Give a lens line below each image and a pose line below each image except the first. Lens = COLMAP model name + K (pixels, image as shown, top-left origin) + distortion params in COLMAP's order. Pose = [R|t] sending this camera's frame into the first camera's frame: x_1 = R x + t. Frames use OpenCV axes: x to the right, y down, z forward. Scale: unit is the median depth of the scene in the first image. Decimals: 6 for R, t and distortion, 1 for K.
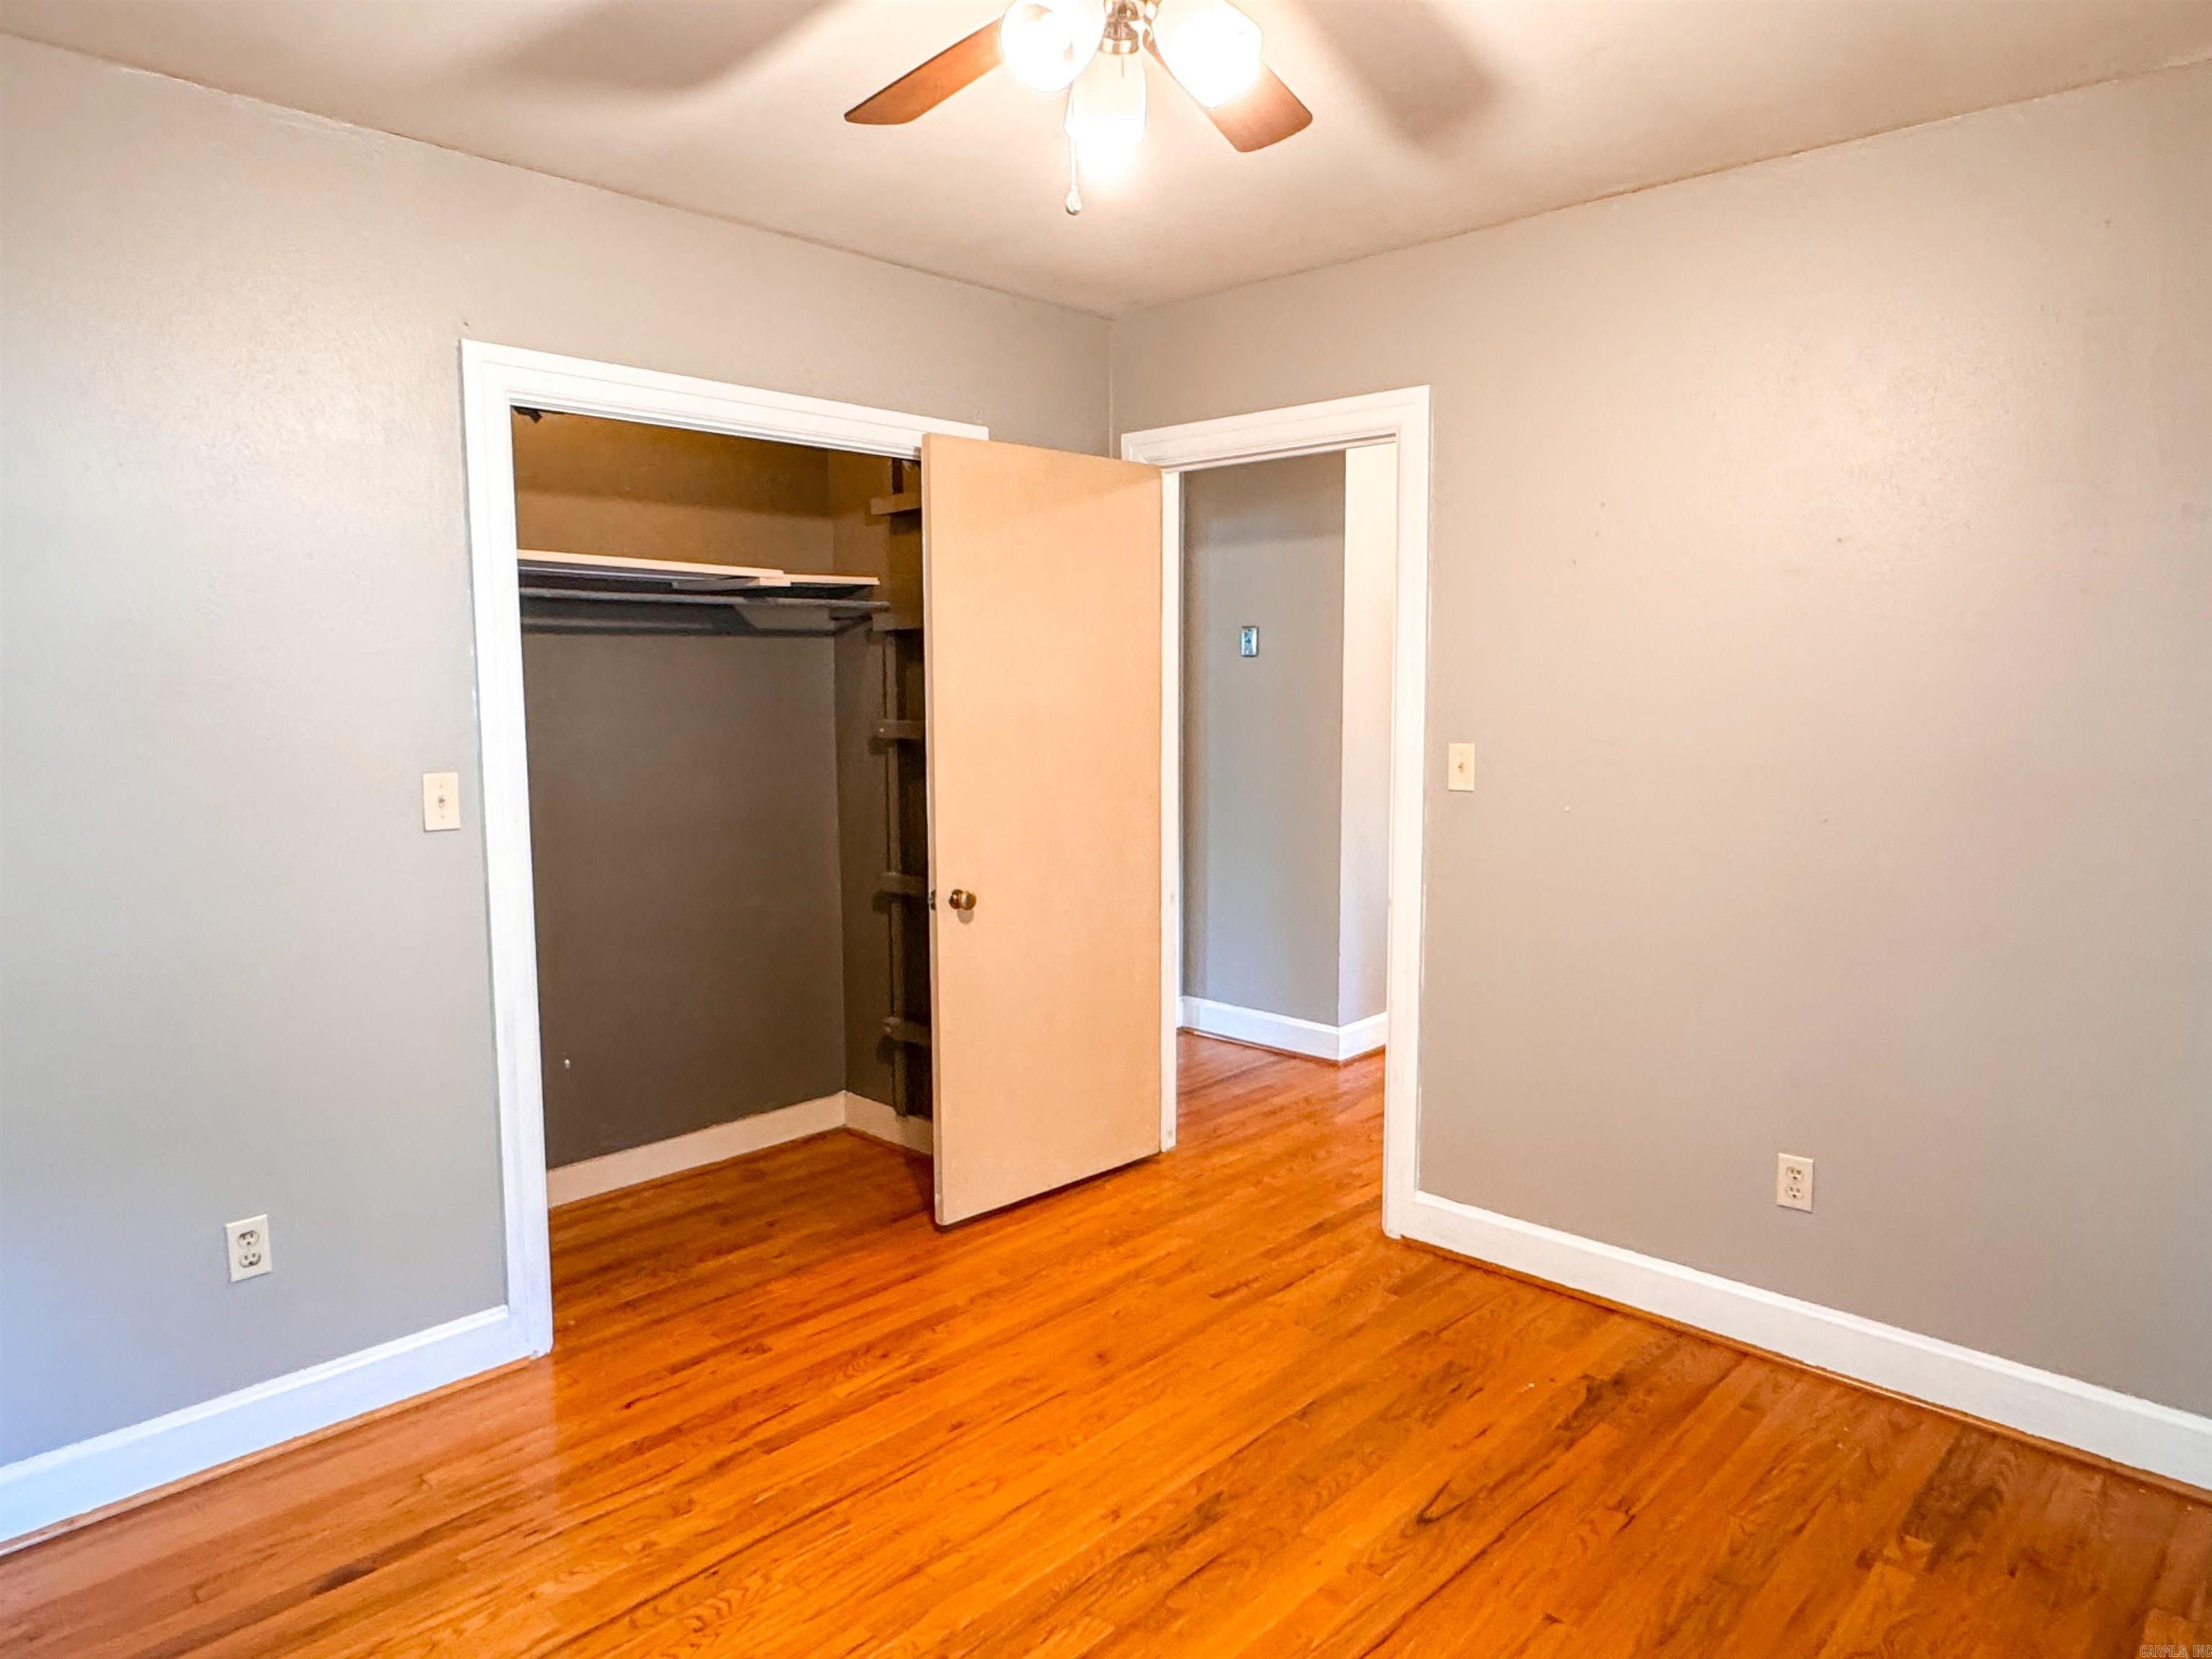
lens RADIAL K [[1405.8, 0, 1088.5], [0, 1405.8, 820.4], [0, 0, 1]] dist [-0.001299, -0.000139]
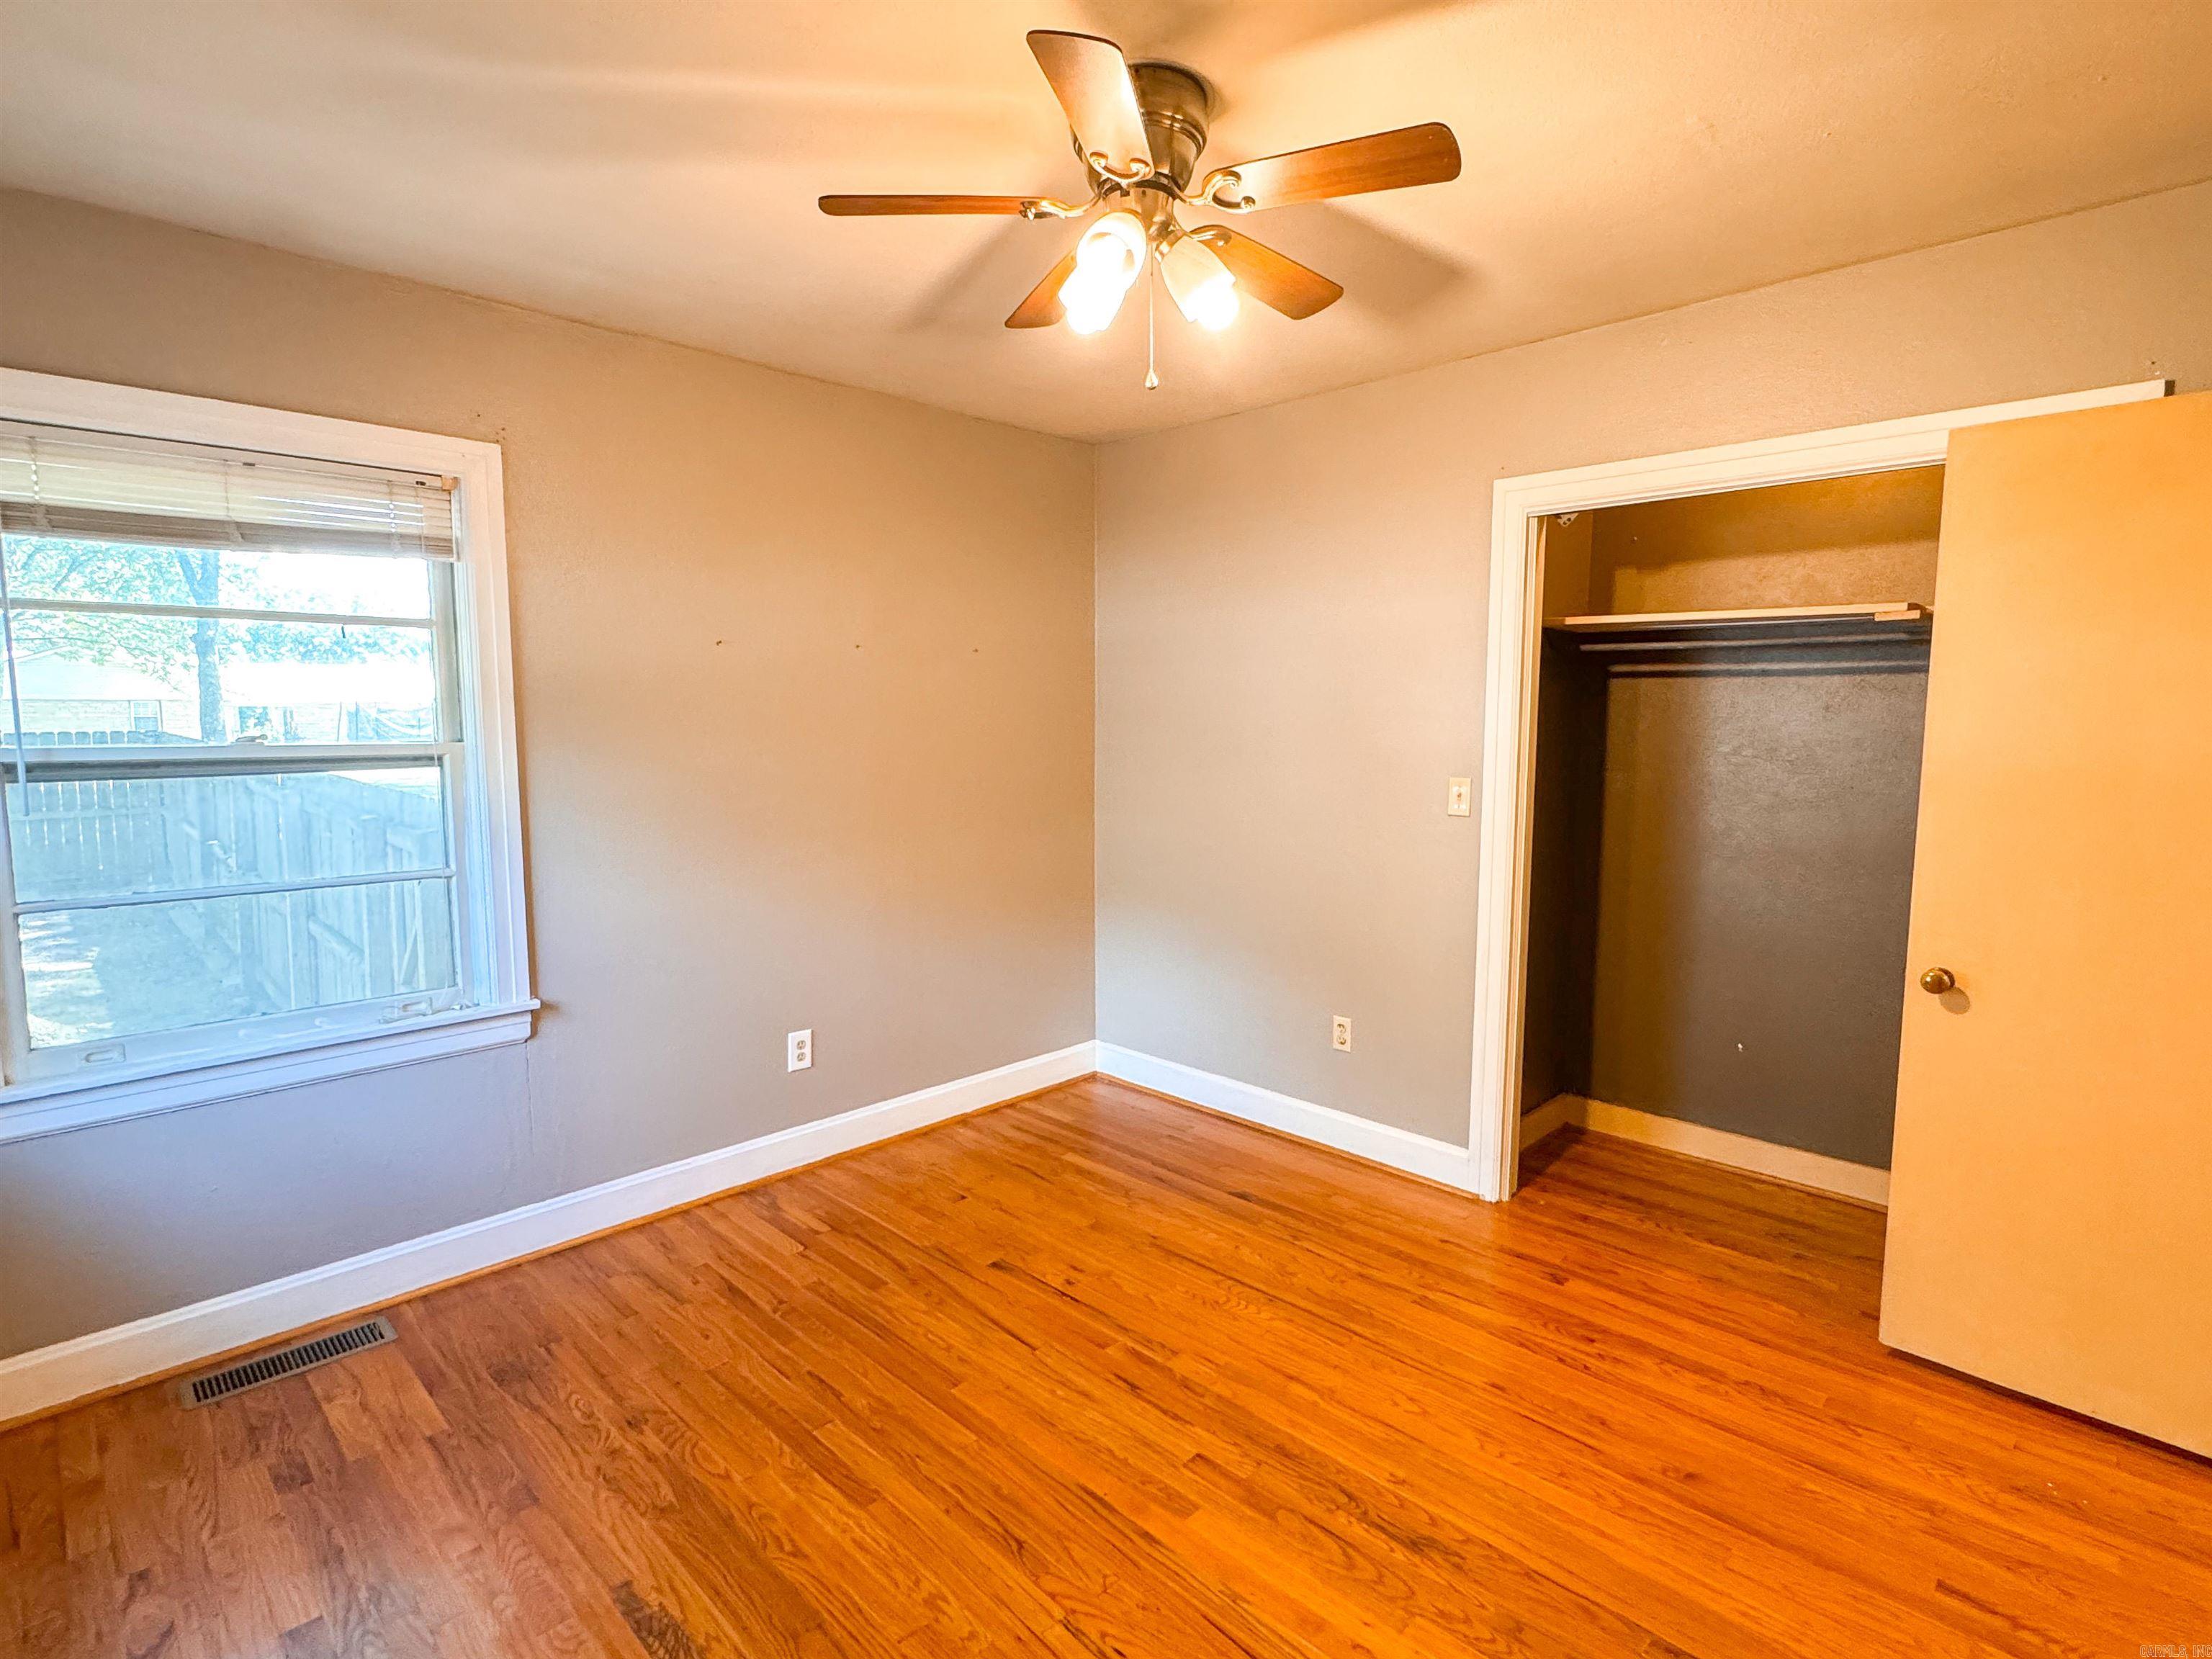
lens RADIAL K [[1110.2, 0, 1101.3], [0, 1110.2, 826.2], [0, 0, 1]] dist [-0.001166, -0.000705]
pose [[-0.020048, 0.104698, -0.994302, 0.660366], [-0.104138, 0.988874, 0.106226, -0.062197], [0.994361, 0.105674, -0.008922, 0.577079]]
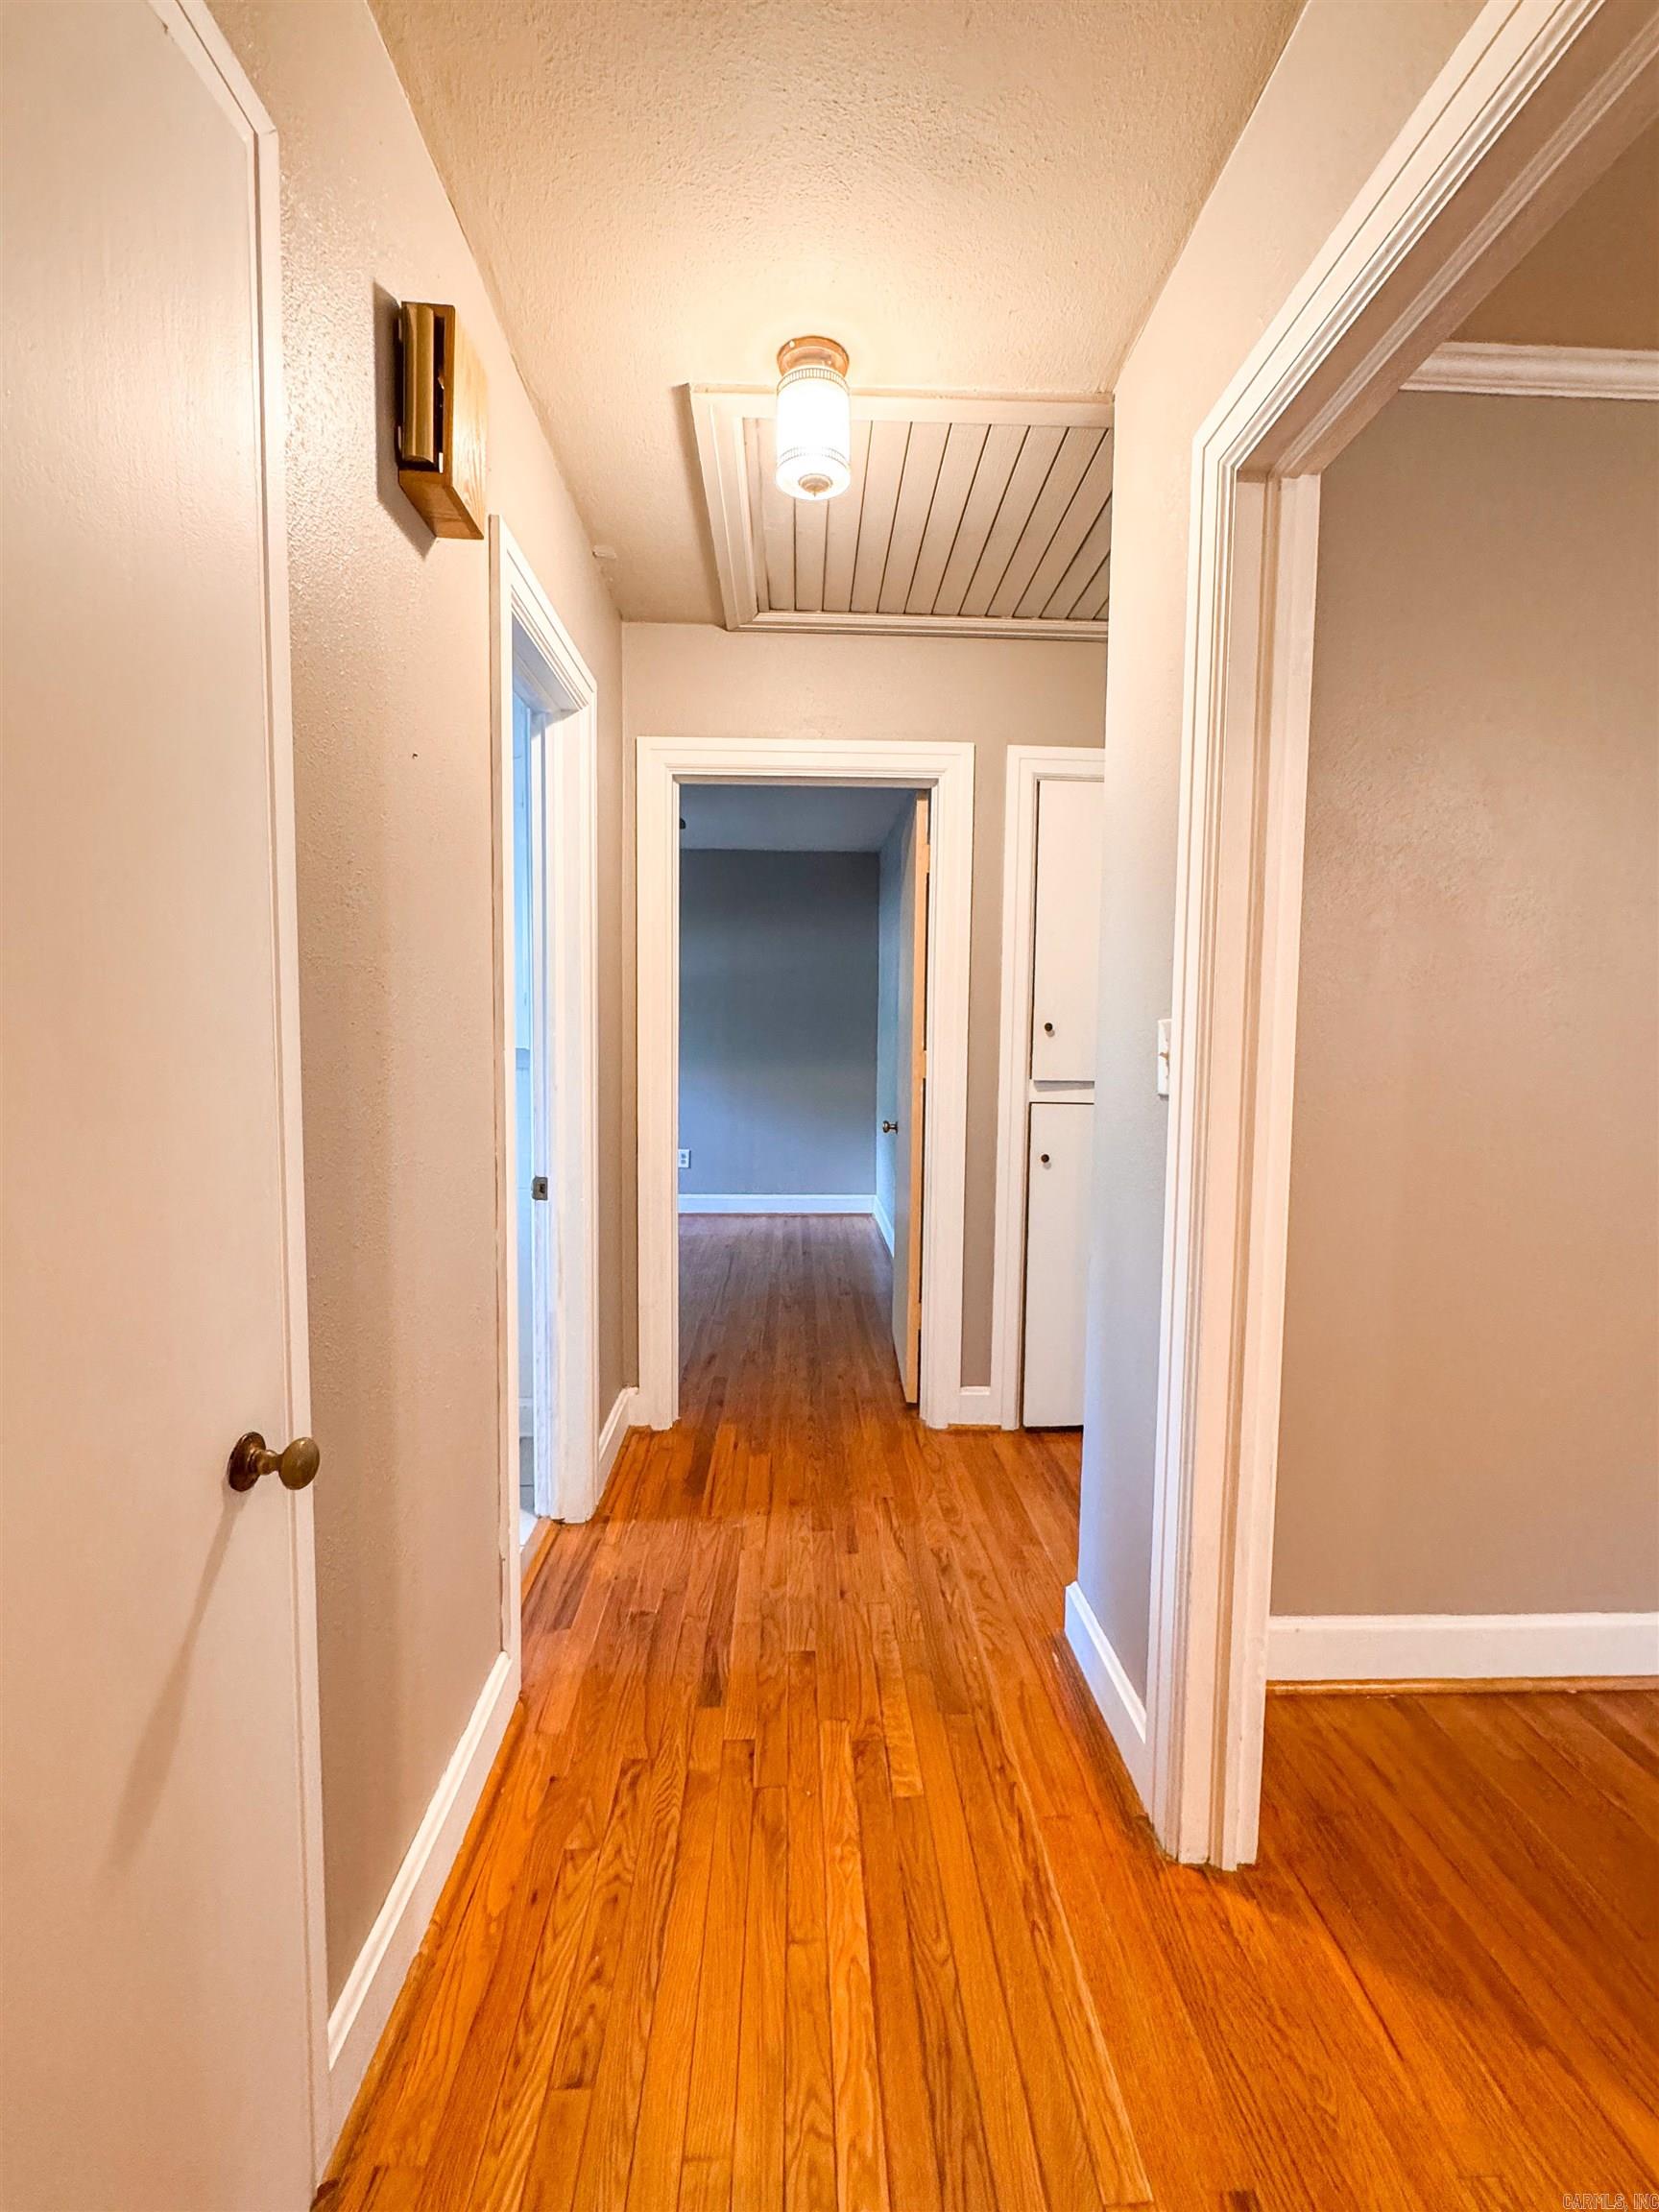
lens RADIAL K [[970.1, 0, 836.8], [0, 970.1, 1100.9], [0, 0, 1]] dist [0.000318, -0.000358]
pose [[-0.691418, 0.047469, -0.720894, 0.865708], [-0.082017, 0.986231, 0.143605, -0.147408], [0.717784, 0.158416, -0.678005, 1.971221]]
